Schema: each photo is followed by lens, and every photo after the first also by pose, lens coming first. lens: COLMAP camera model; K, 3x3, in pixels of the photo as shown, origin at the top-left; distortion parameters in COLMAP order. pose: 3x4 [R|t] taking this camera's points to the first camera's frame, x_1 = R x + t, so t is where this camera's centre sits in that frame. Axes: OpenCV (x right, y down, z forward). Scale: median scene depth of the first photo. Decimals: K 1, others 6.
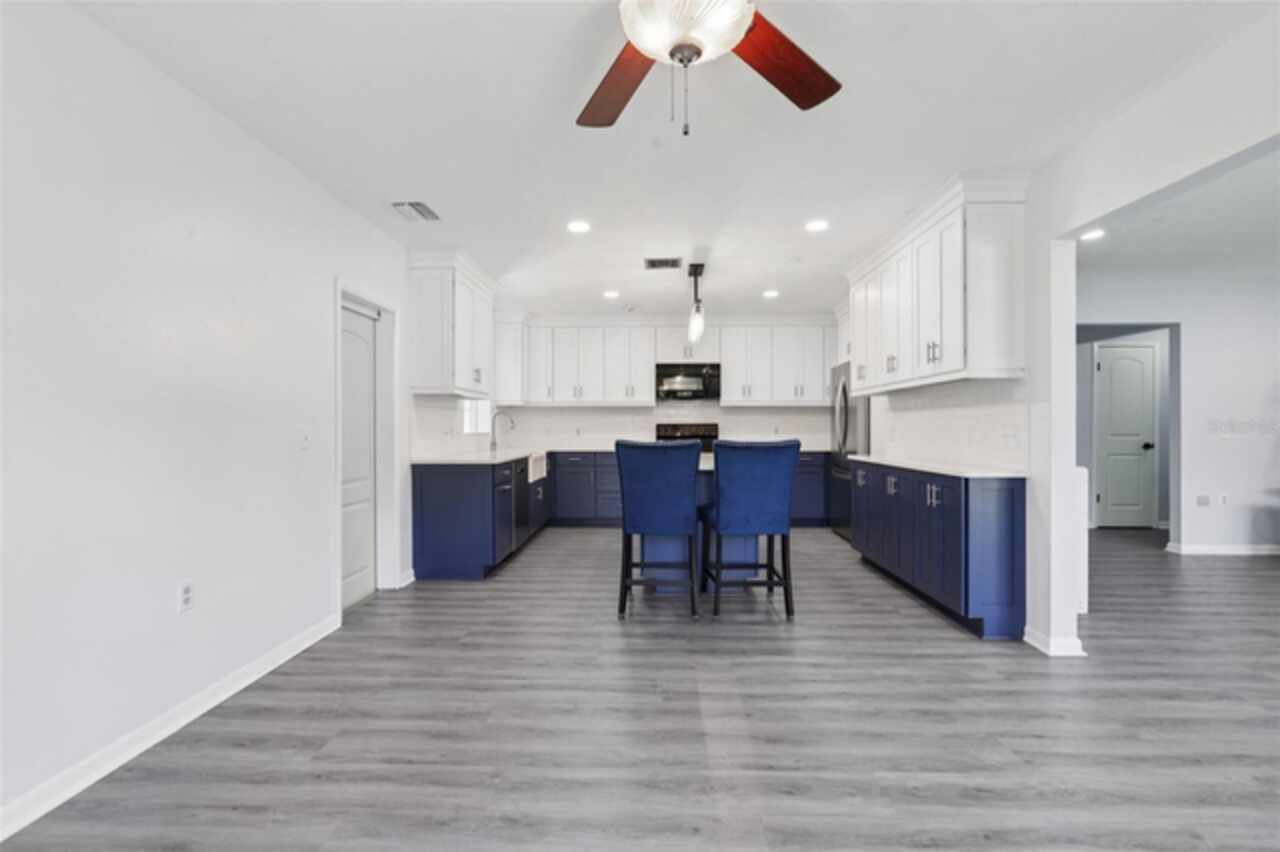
lens RADIAL K [[582.3, 0, 635.9], [0, 582.3, 427.2], [0, 0, 1]] dist [-0.004105, 0.000335]
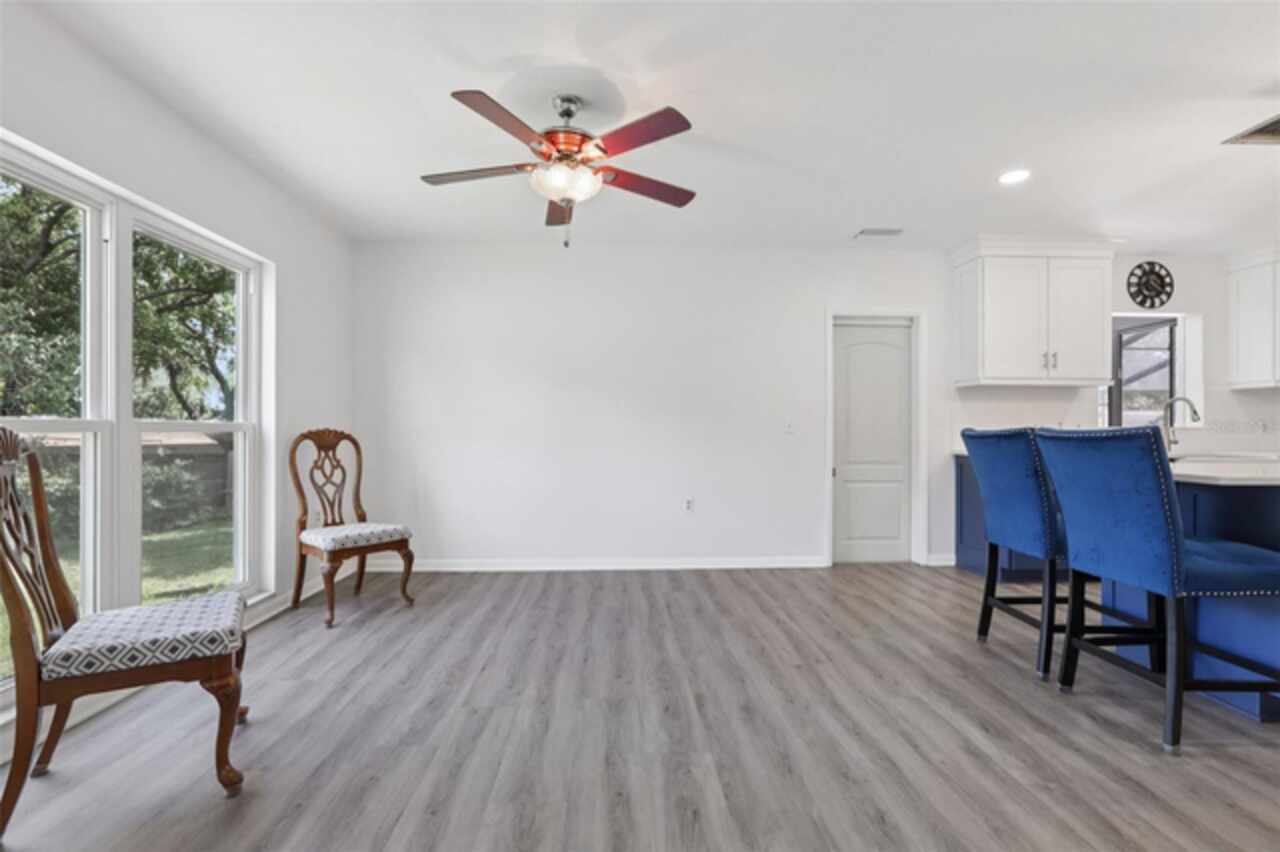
lens RADIAL K [[582.3, 0, 635.9], [0, 582.3, 427.2], [0, 0, 1]] dist [-0.004105, 0.000335]
pose [[0.072117, -0.006703, -0.997374, 0.876844], [-0.000787, 0.999977, -0.006777, 0.030248], [0.997396, 0.001274, 0.072110, 0.506985]]
